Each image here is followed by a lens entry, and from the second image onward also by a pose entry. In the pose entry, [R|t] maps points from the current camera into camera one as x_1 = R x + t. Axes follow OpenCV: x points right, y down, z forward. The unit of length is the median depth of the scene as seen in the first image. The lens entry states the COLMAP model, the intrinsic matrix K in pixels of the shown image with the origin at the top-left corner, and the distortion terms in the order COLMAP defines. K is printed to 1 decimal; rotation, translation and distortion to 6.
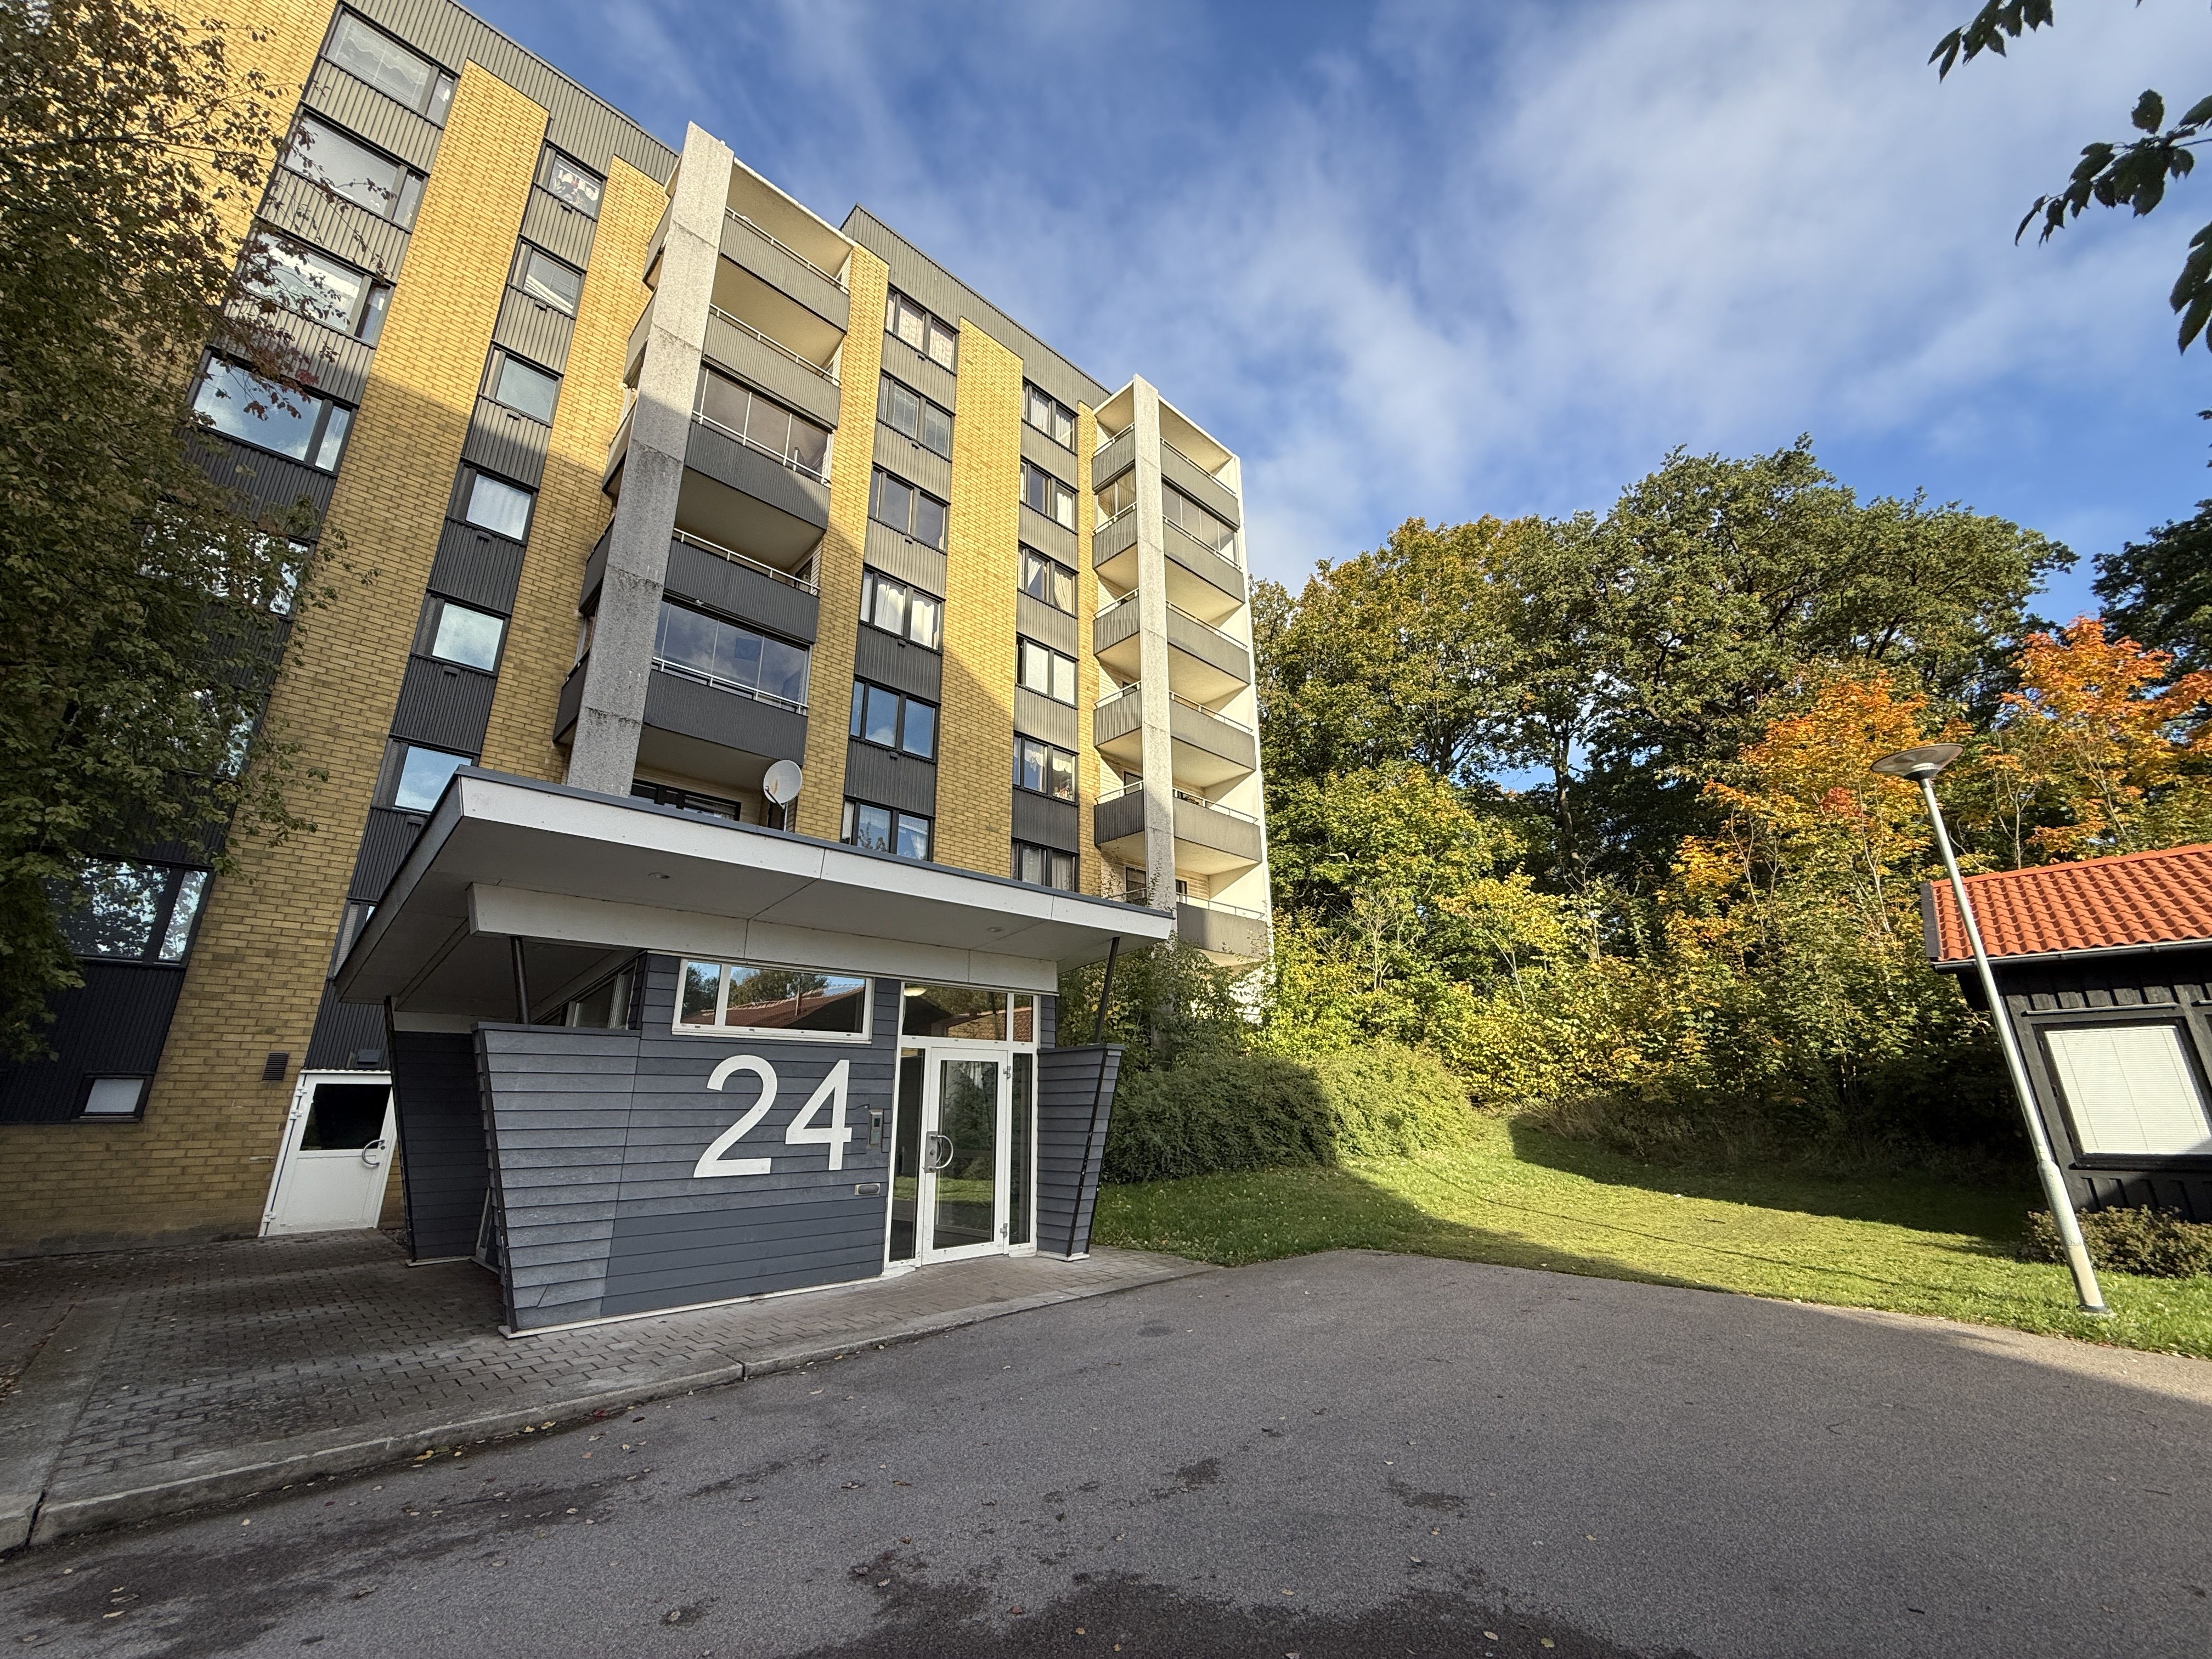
lens RADIAL K [[865.3, 0, 1104.3], [0, 865.3, 831.8], [0, 0, 1]] dist [-0.001419, -0.000007]
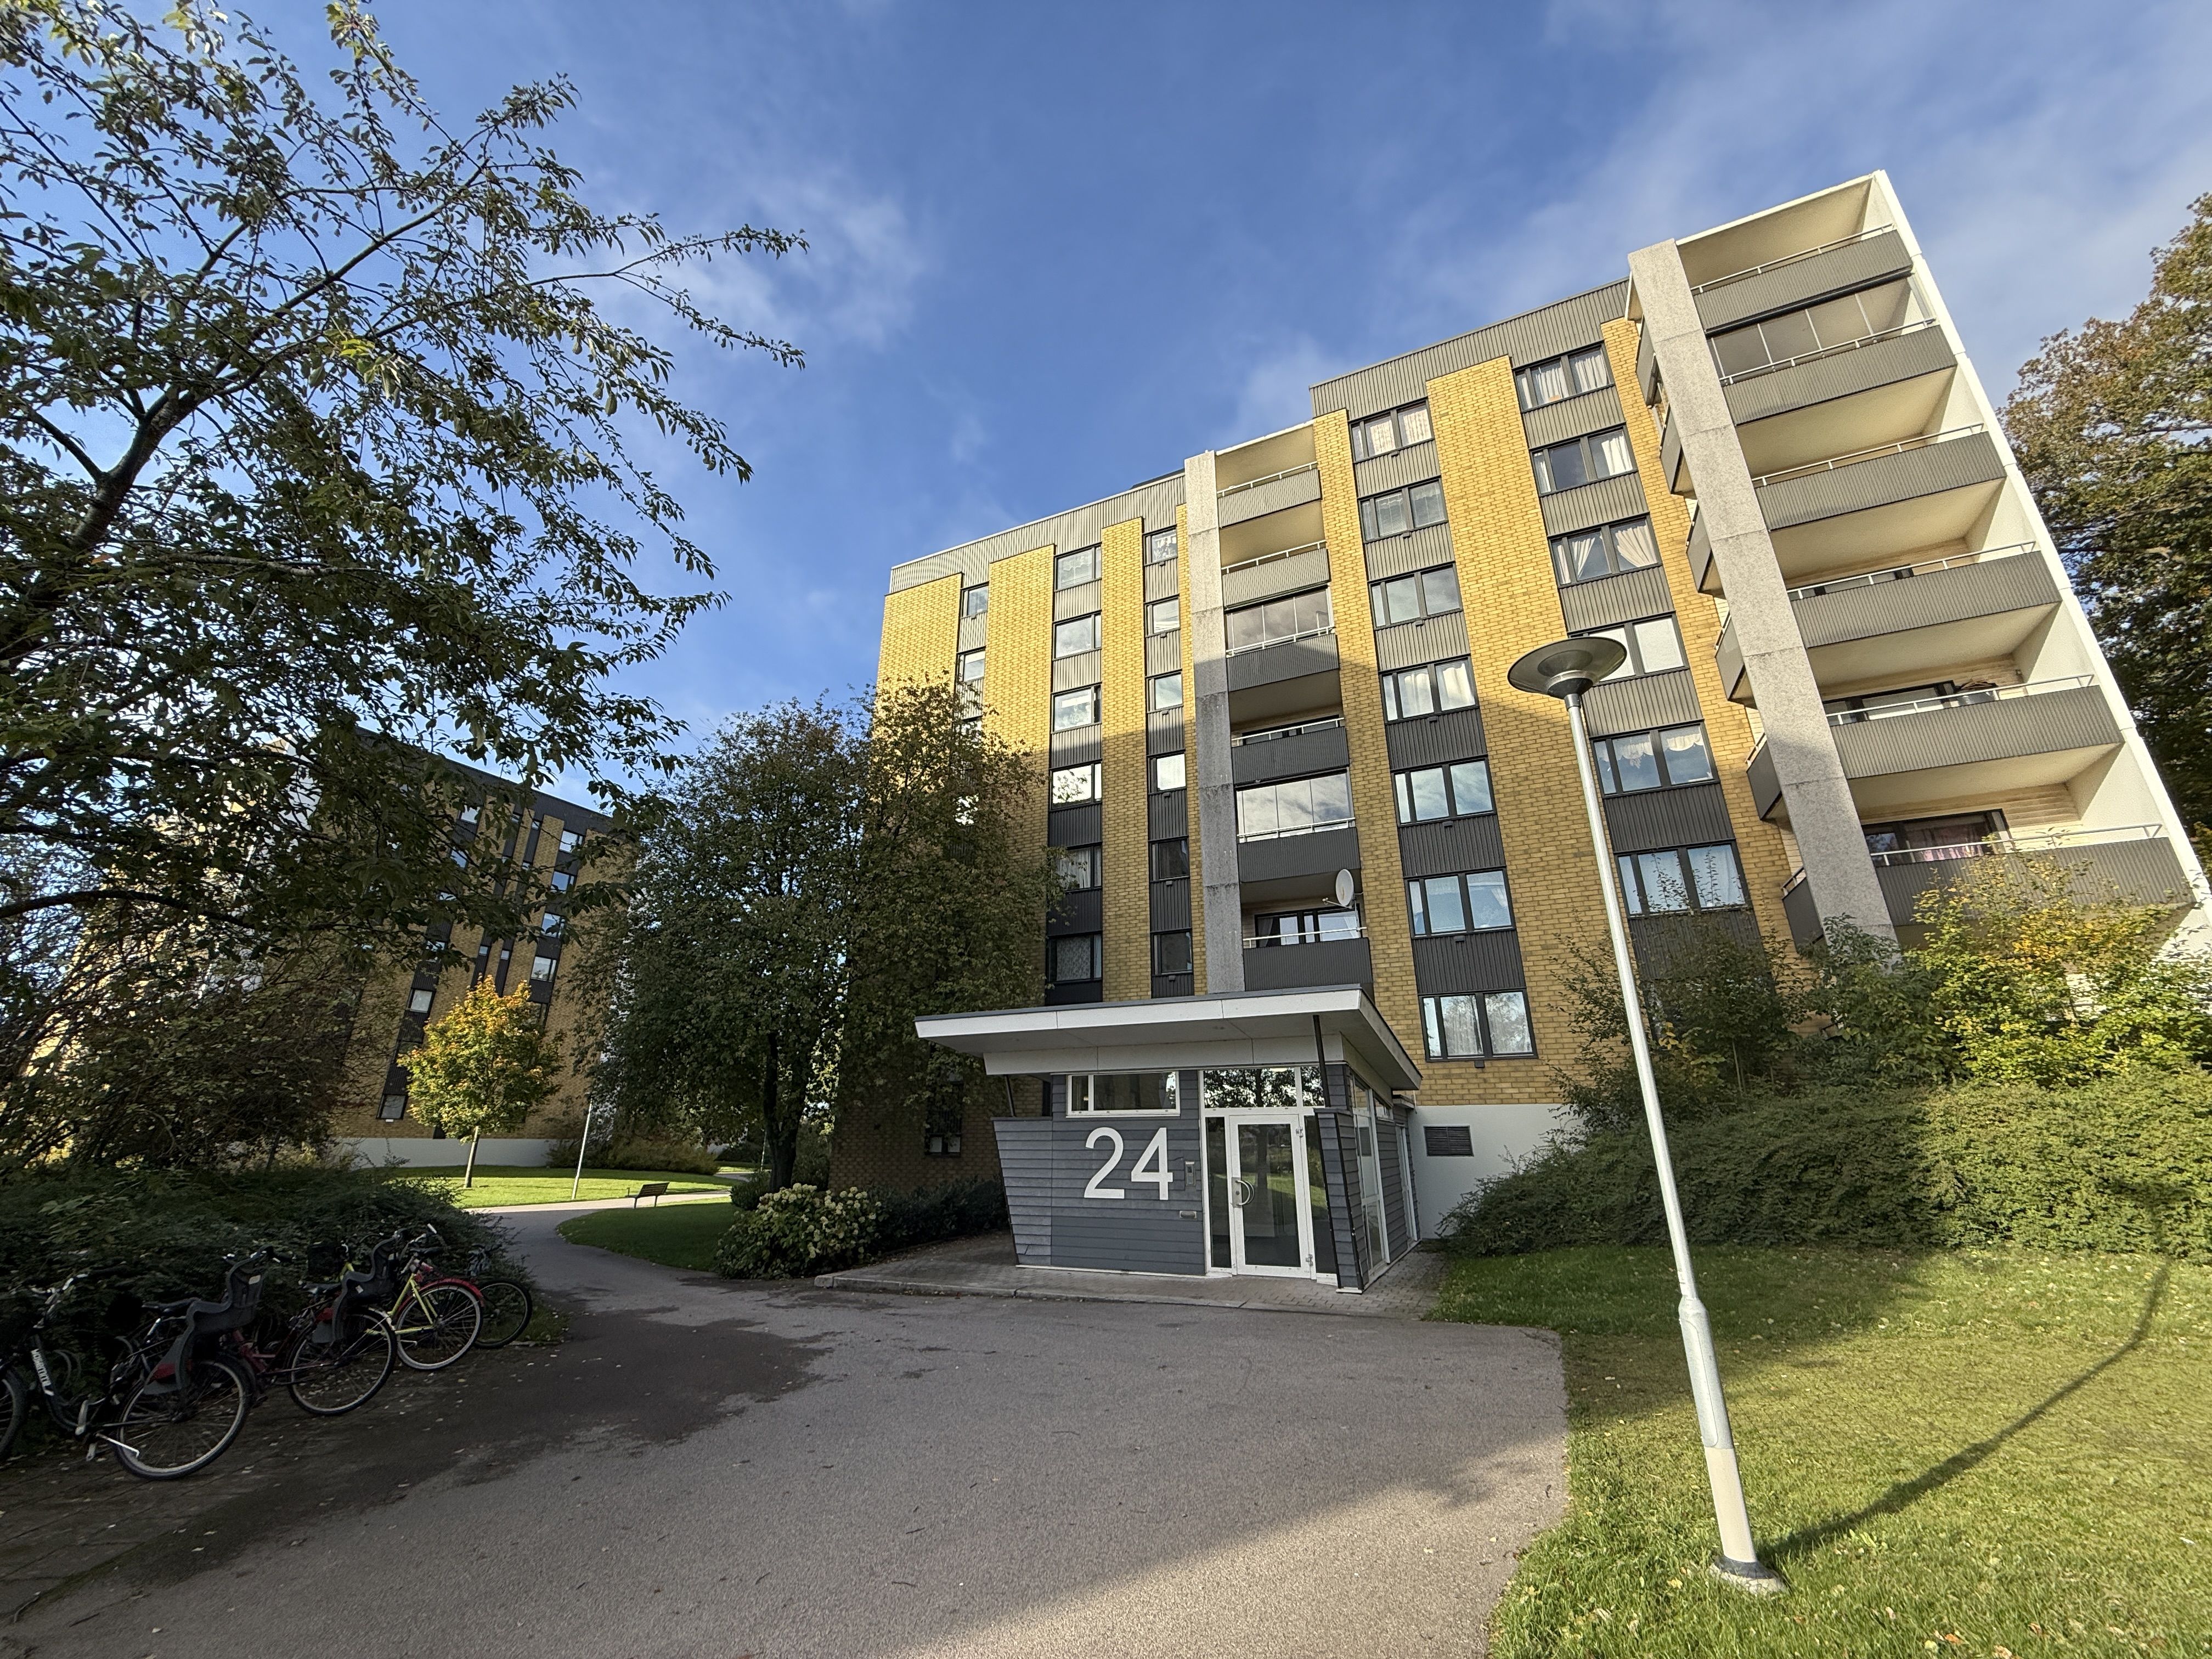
lens RADIAL K [[865.3, 0, 1111.7], [0, 865.3, 831.4], [0, 0, 1]] dist [-0.001419, -0.000007]
pose [[0.381913, -0.307208, -0.871645, 0.920798], [0.279335, 0.937396, -0.207991, 0.048457], [0.880973, -0.164047, 0.443818, 0.247940]]
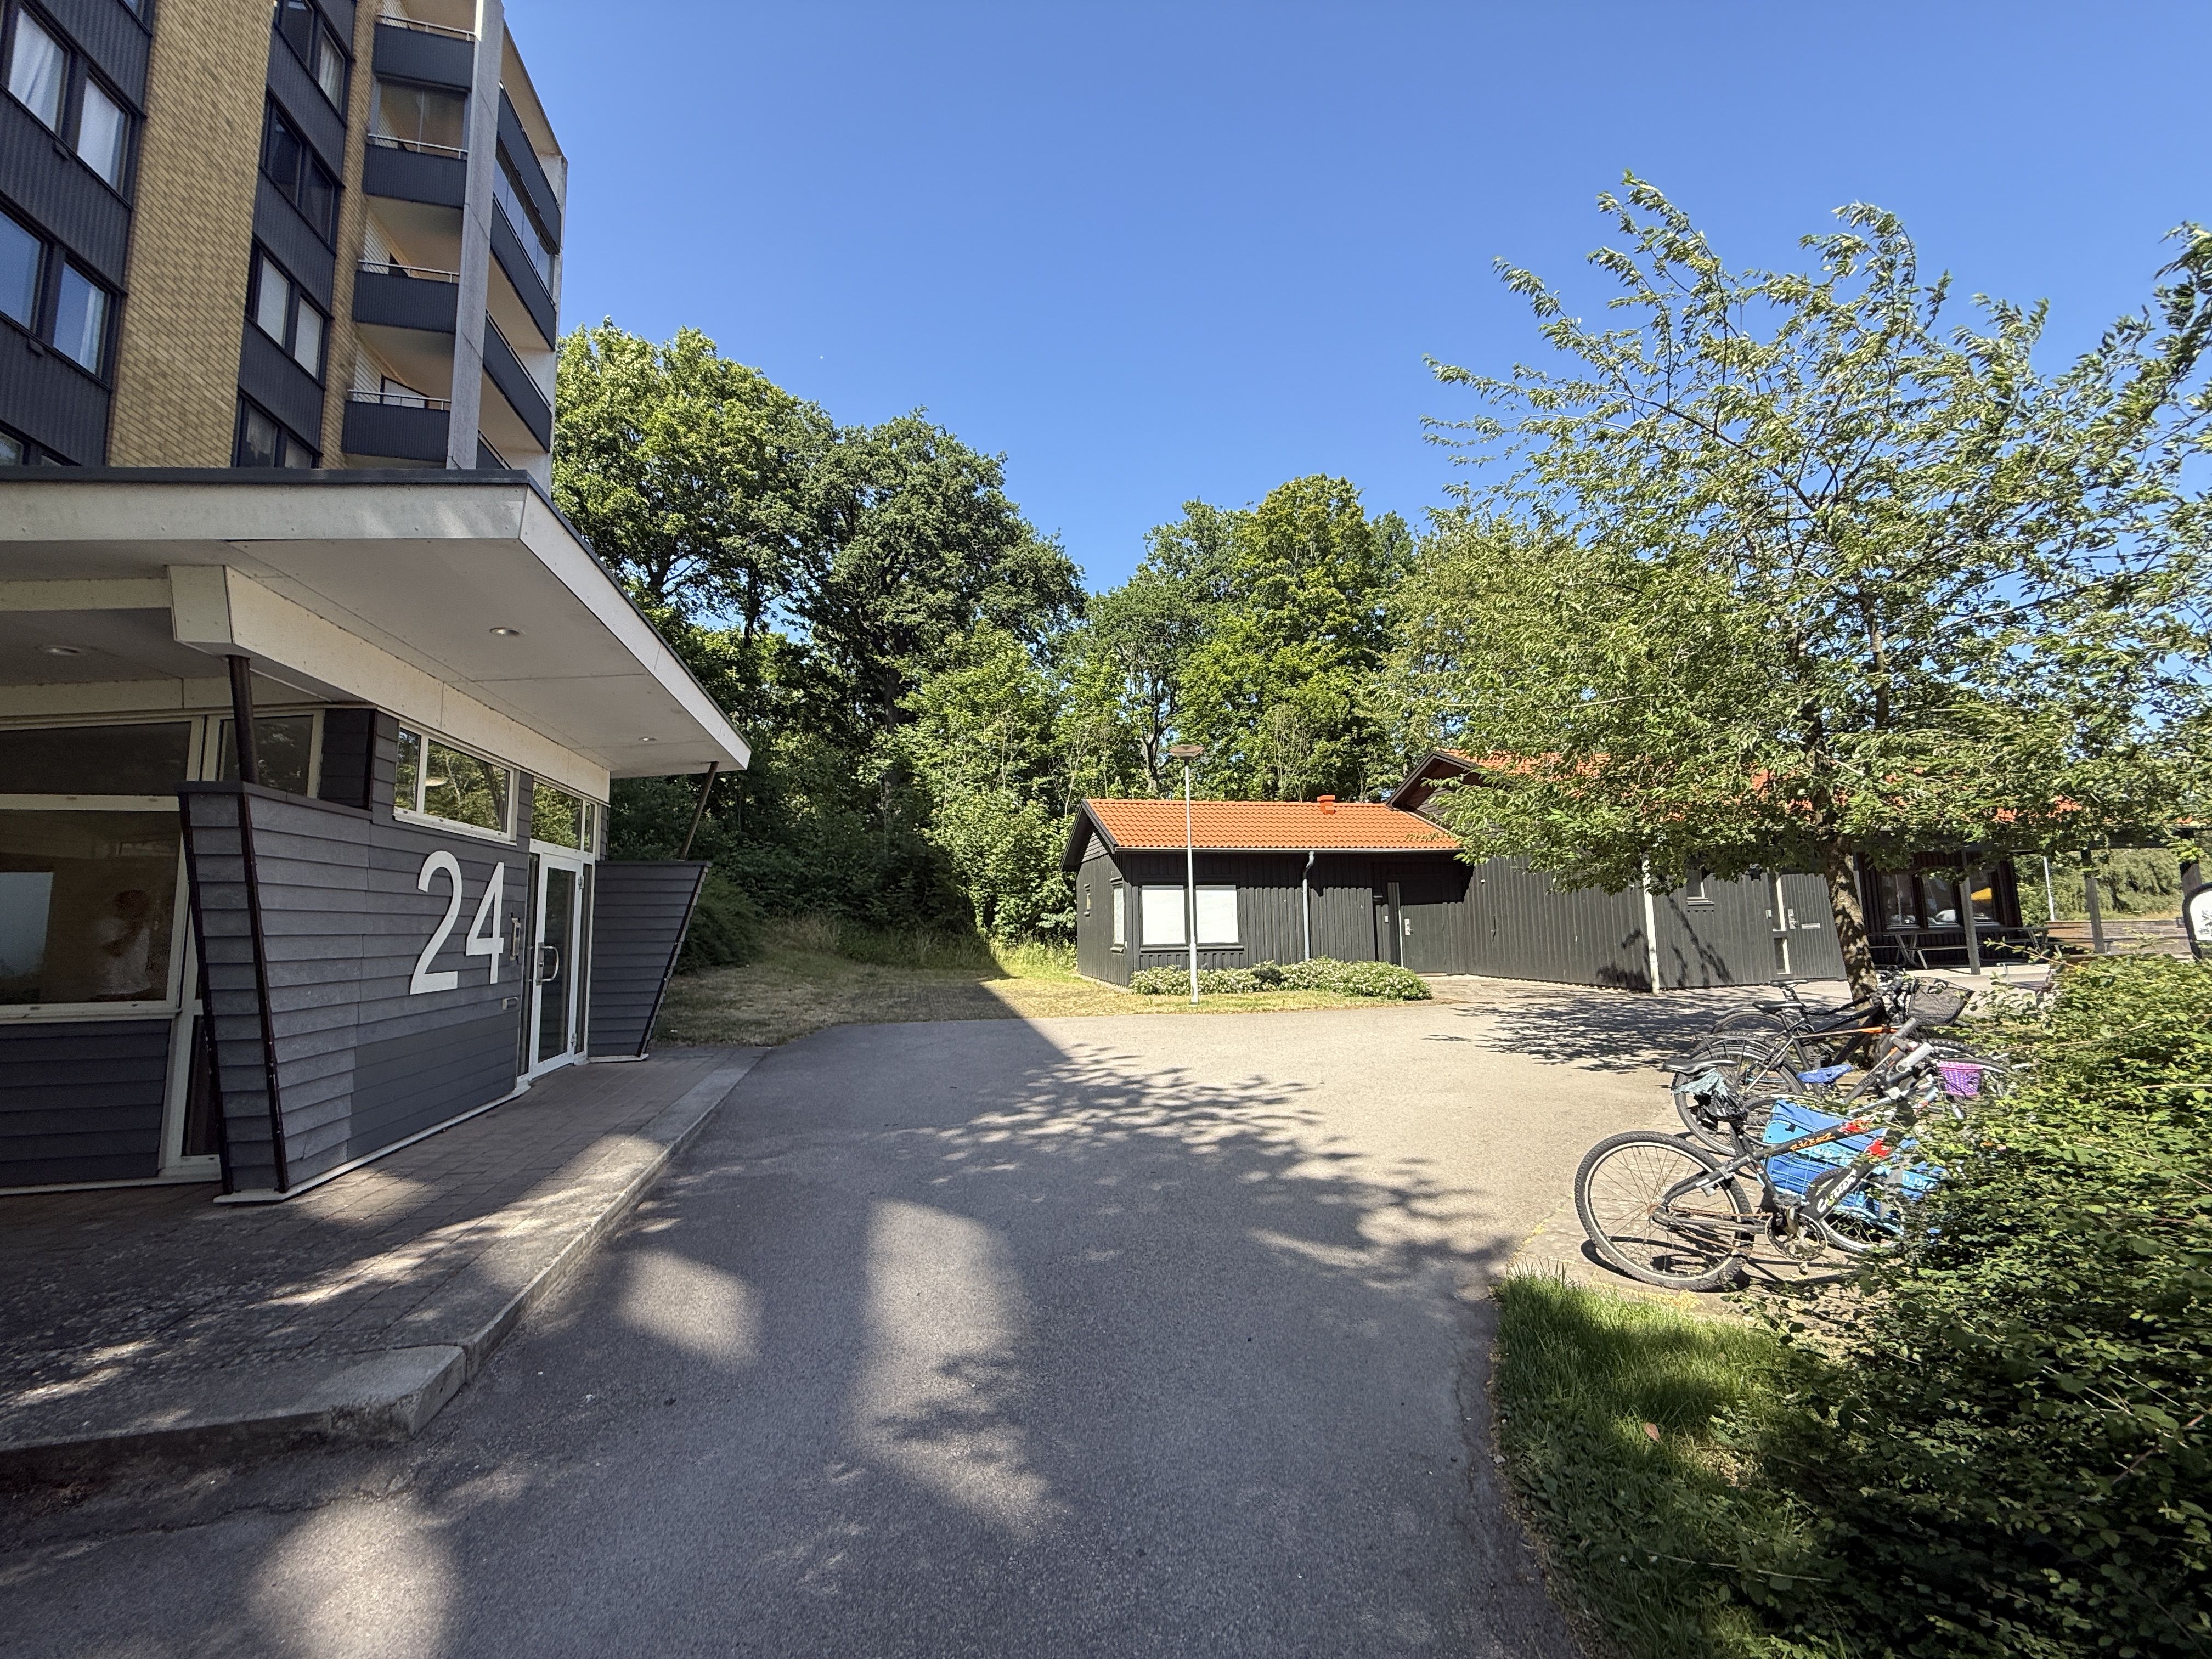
lens RADIAL K [[865.3, 0, 1111.9], [0, 865.3, 833.8], [0, 0, 1]] dist [-0.001419, -0.000007]
pose [[0.505054, 0.085800, 0.858812, -0.571027], [-0.245135, 0.968329, 0.047419, 0.036725], [-0.827544, -0.234474, 0.510091, 0.053586]]
